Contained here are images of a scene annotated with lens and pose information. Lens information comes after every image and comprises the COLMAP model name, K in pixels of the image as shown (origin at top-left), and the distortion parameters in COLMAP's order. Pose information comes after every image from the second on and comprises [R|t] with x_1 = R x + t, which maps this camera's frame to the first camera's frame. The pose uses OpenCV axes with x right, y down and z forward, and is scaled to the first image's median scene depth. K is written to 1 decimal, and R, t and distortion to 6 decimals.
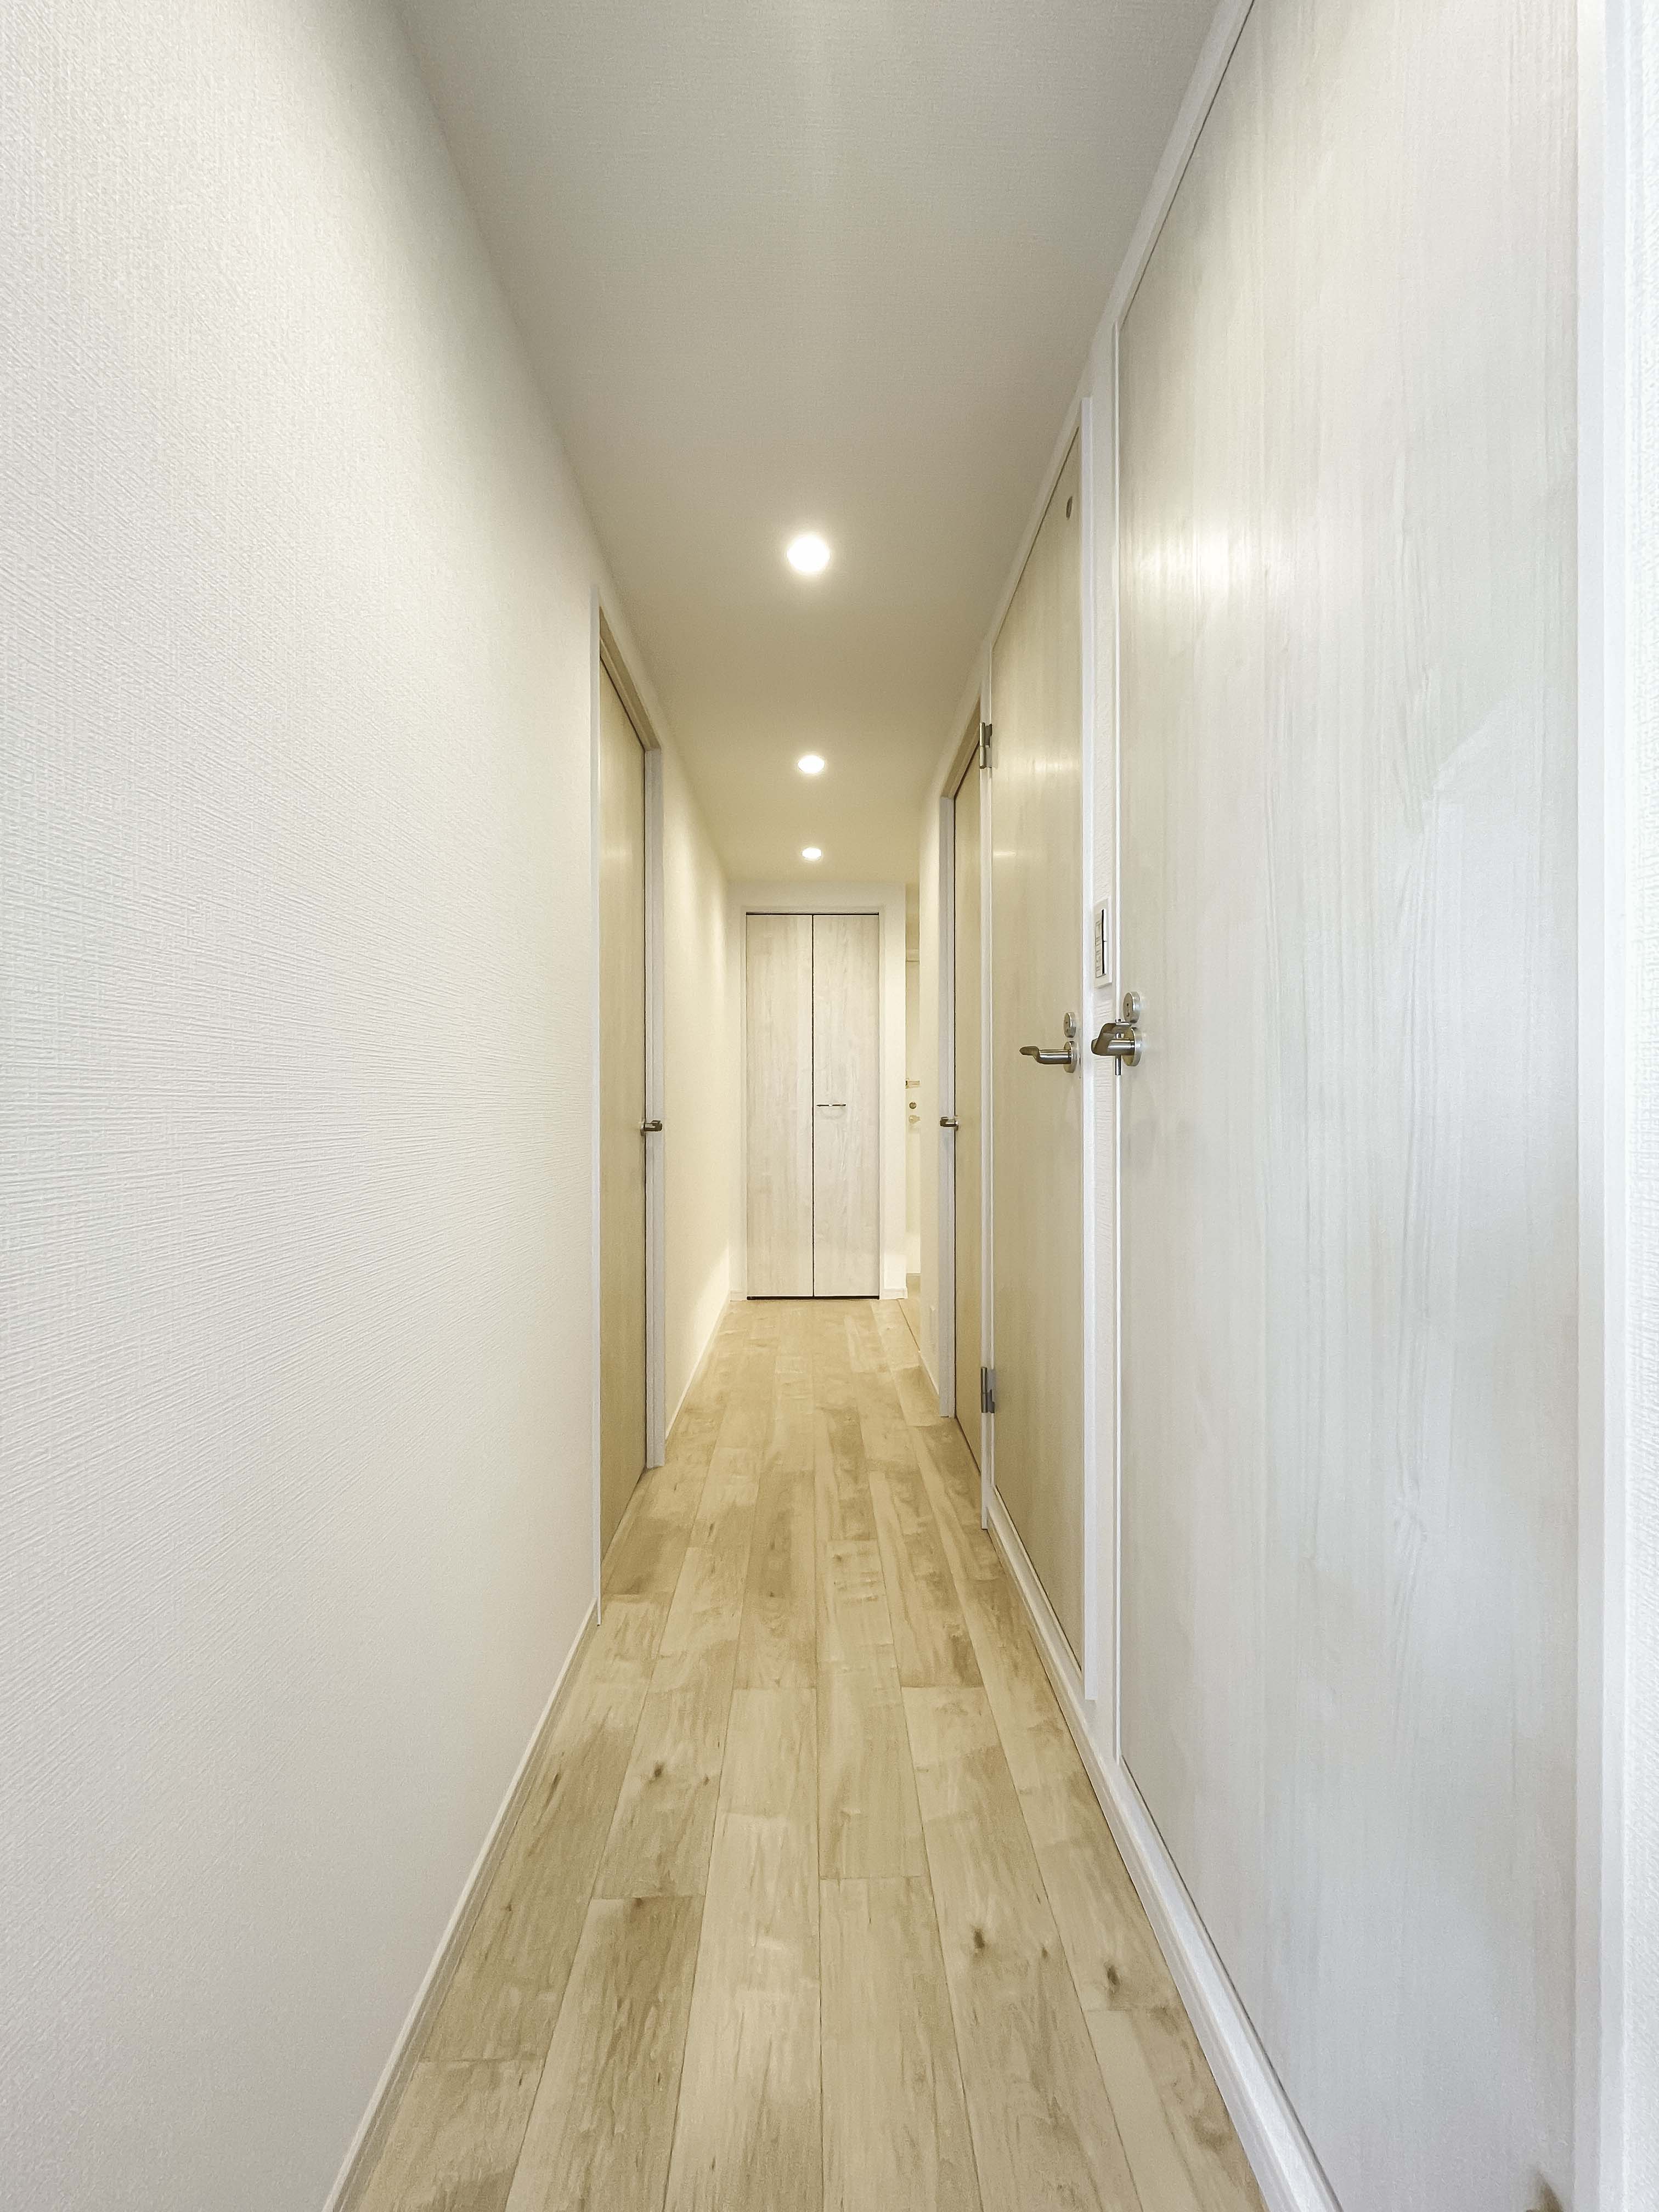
lens RADIAL K [[892.7, 0, 827.7], [0, 892.7, 1106.7], [0, 0, 1]] dist [-0.005916, 0.000876]
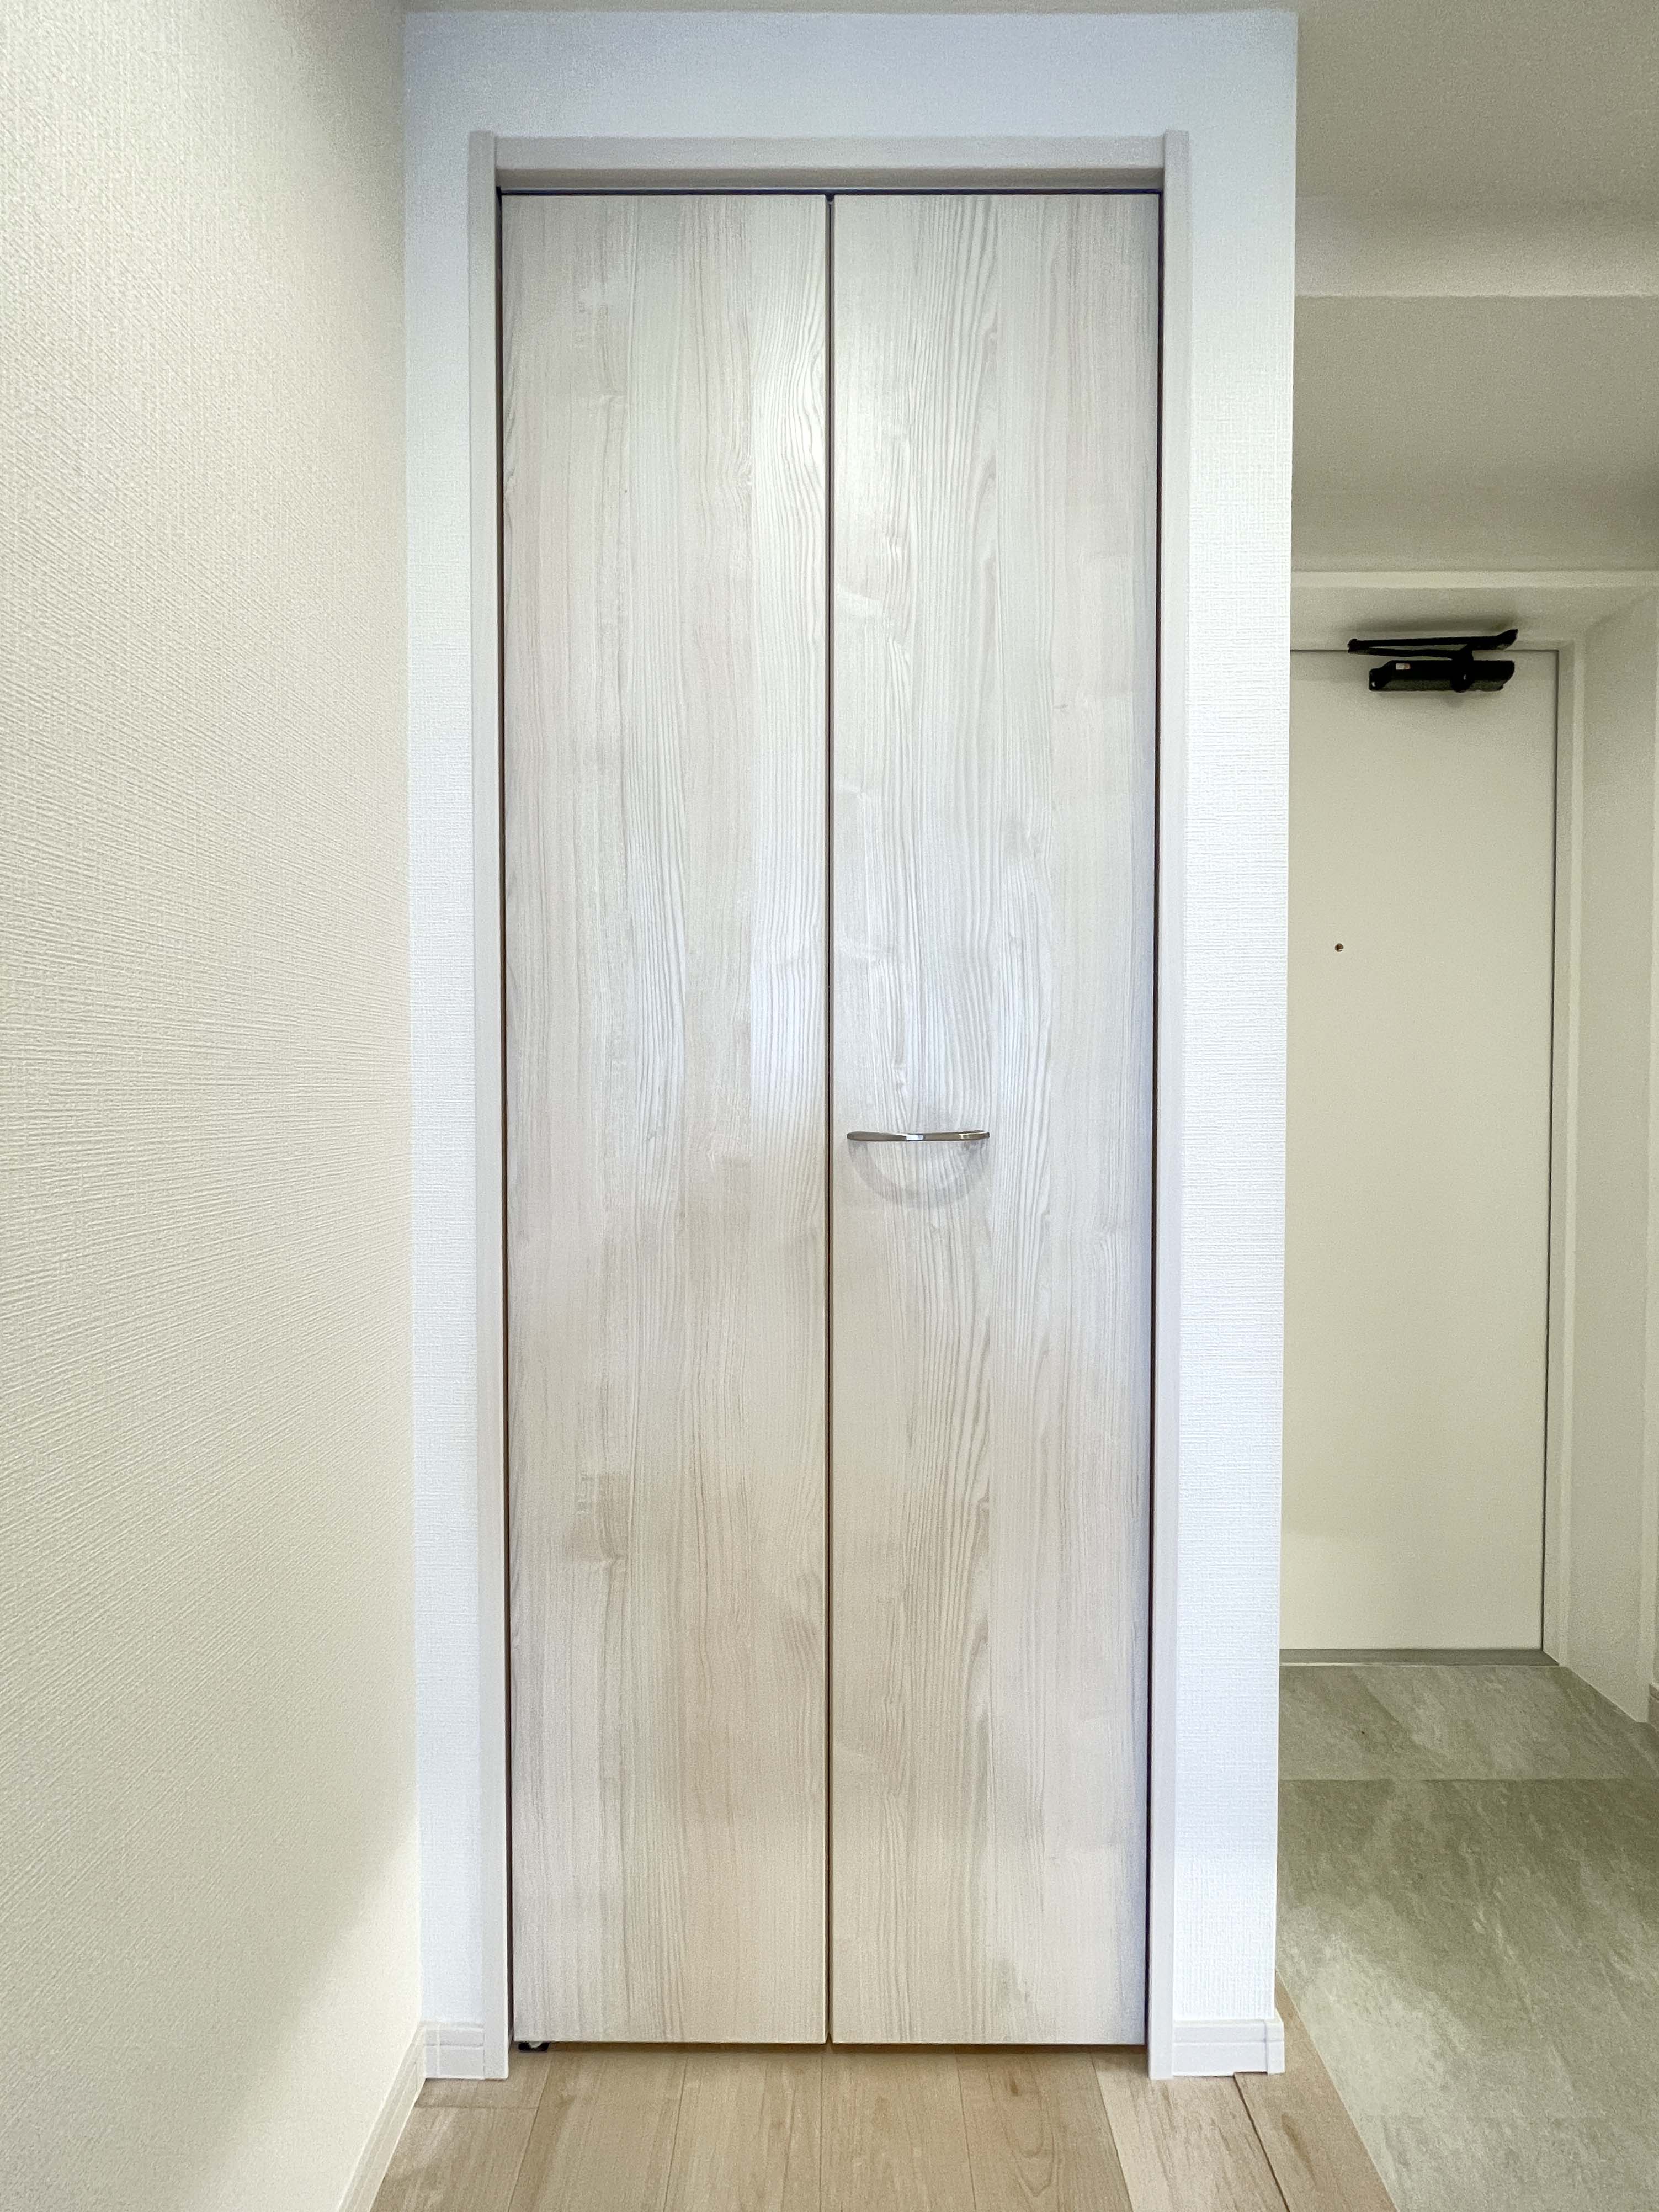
lens RADIAL K [[892.7, 0, 837.5], [0, 892.7, 1095.5], [0, 0, 1]] dist [-0.005916, 0.000876]
pose [[0.999829, 0.001579, -0.018438, -0.010531], [-0.001590, 0.999999, -0.000583, -0.010159], [0.018437, 0.000612, 0.999830, 0.794335]]
